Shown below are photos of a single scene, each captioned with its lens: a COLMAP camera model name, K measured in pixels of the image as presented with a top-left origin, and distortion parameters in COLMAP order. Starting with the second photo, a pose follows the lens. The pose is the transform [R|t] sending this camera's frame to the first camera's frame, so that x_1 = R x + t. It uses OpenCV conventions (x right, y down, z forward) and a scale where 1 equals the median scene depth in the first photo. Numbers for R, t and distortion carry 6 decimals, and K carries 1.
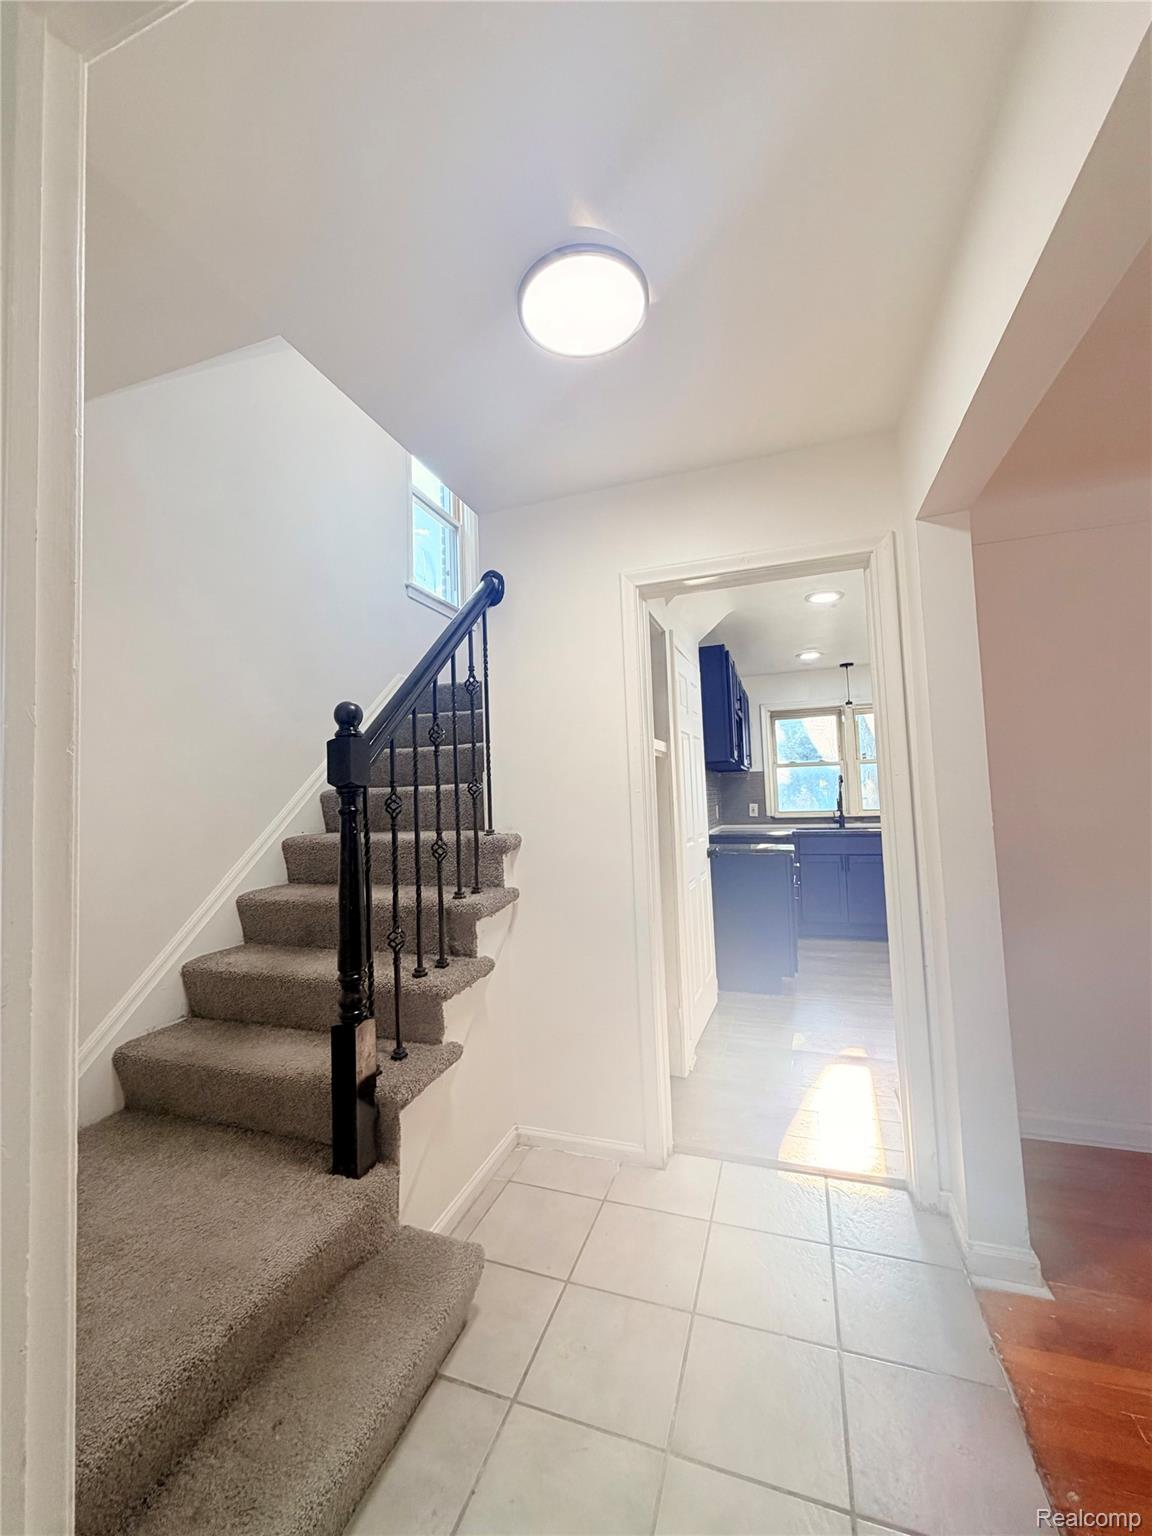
lens RADIAL K [[618.8, 0, 580.3], [0, 618.8, 772.7], [0, 0, 1]] dist [0.001005, 0.000151]
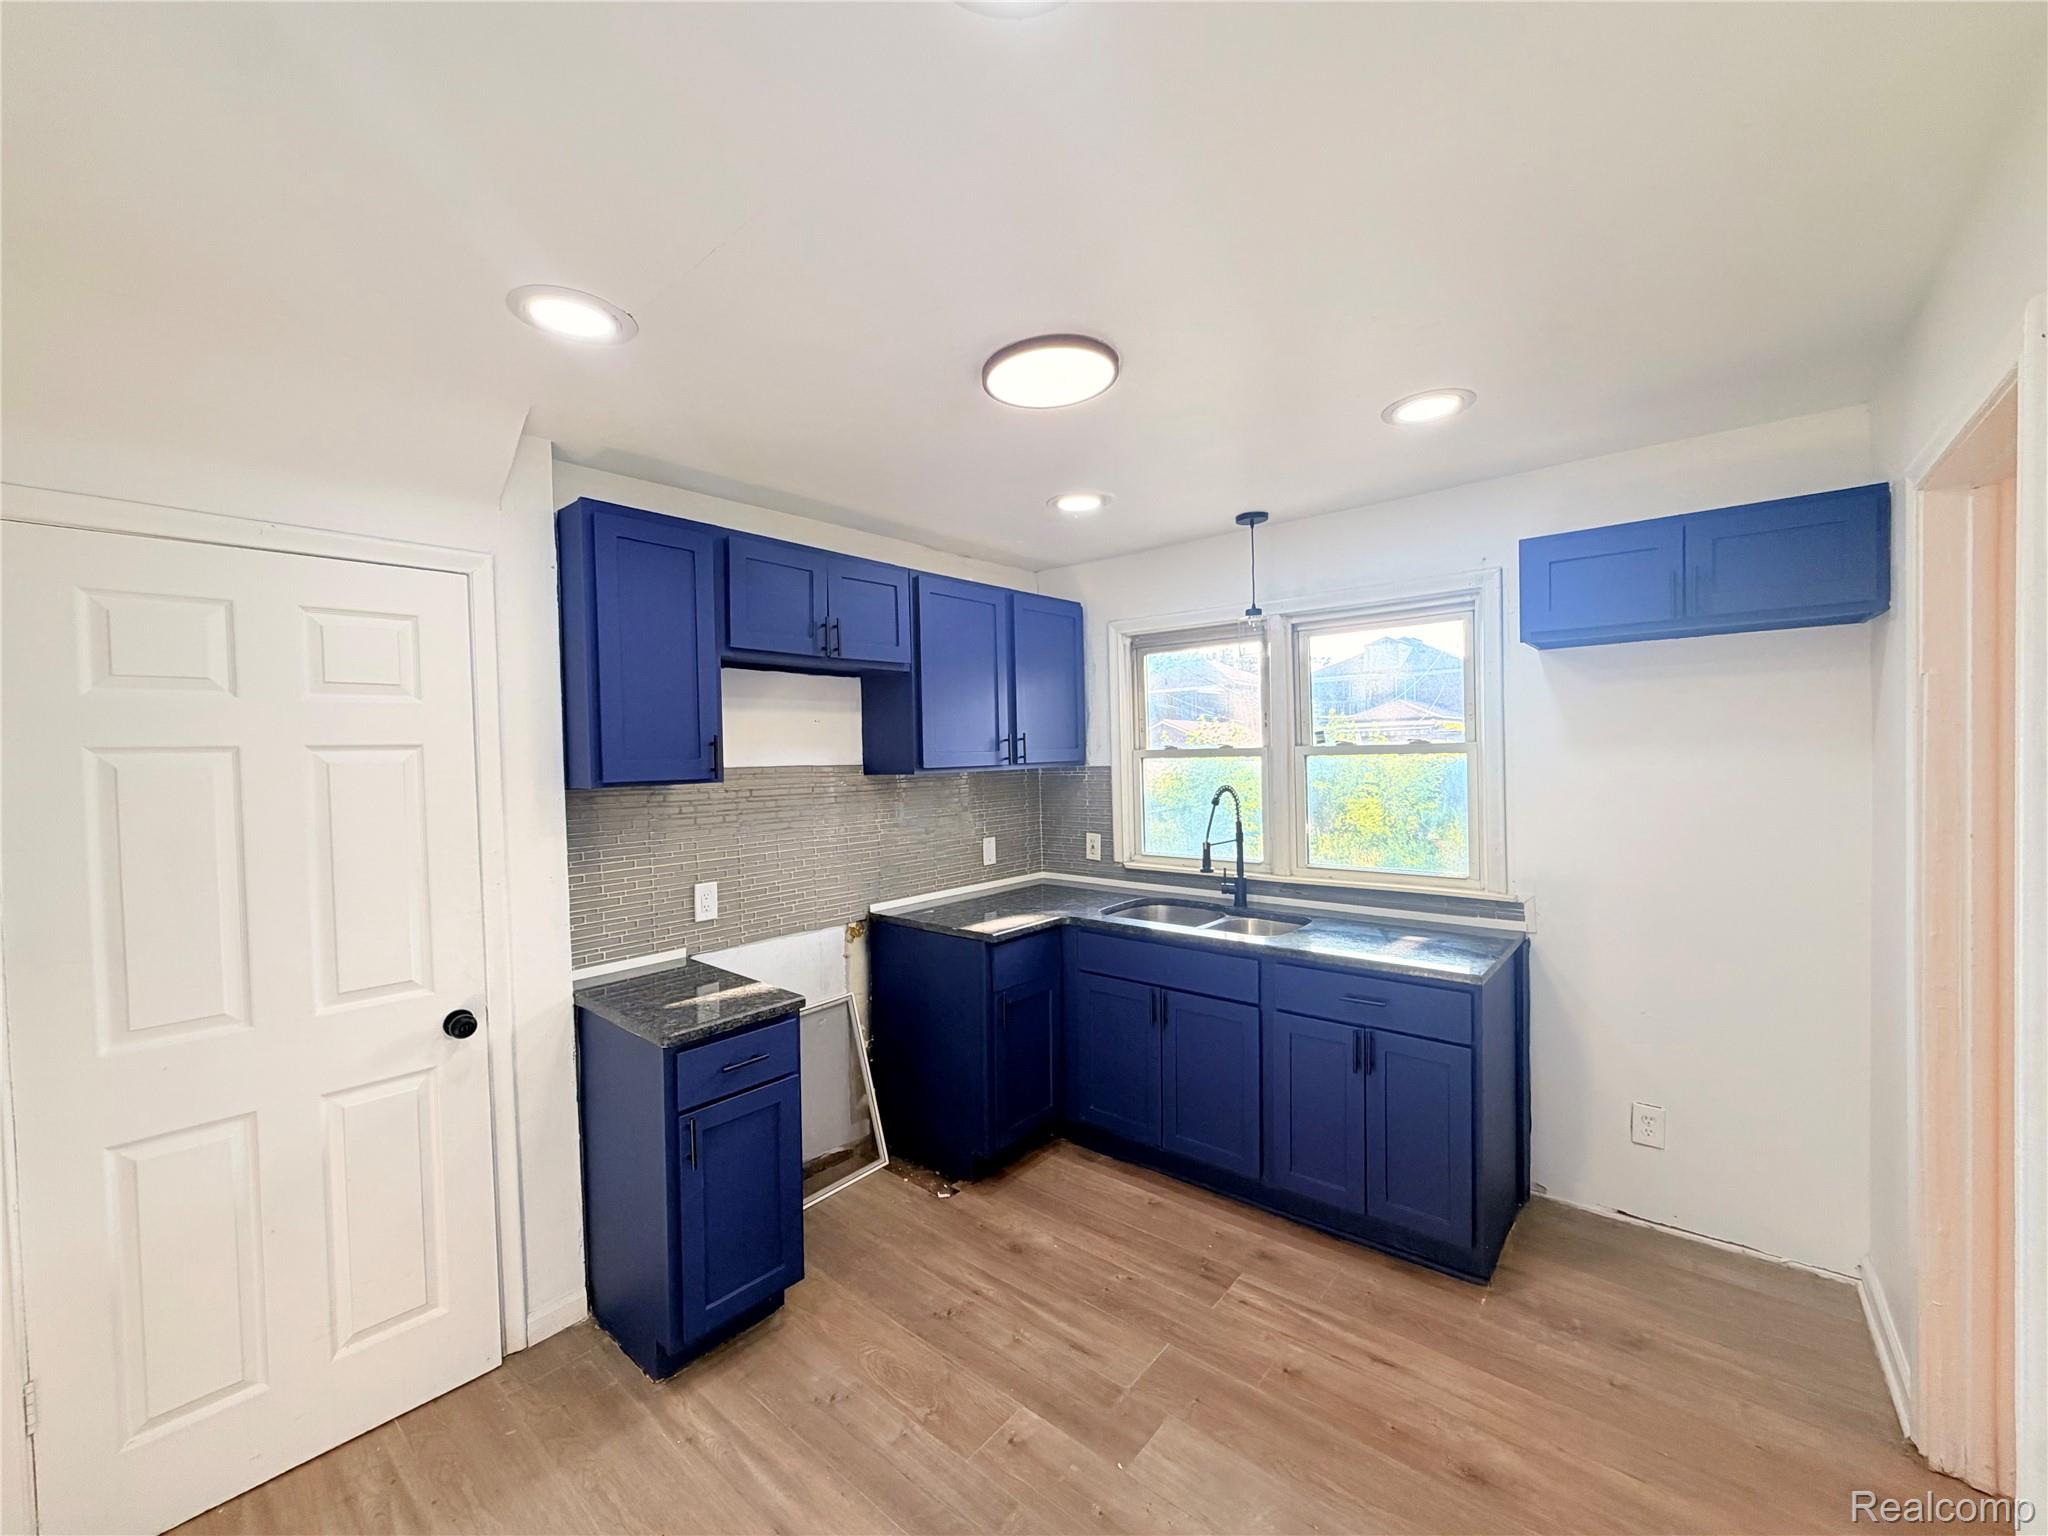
lens RADIAL K [[825.1, 0, 1016.8], [0, 825.1, 771.7], [0, 0, 1]] dist [0.001005, 0.000151]
pose [[0.925385, 0.021609, -0.378412, 0.465347], [0.008442, 0.996951, 0.077576, -0.047096], [0.378935, -0.074982, 0.922381, 0.397885]]
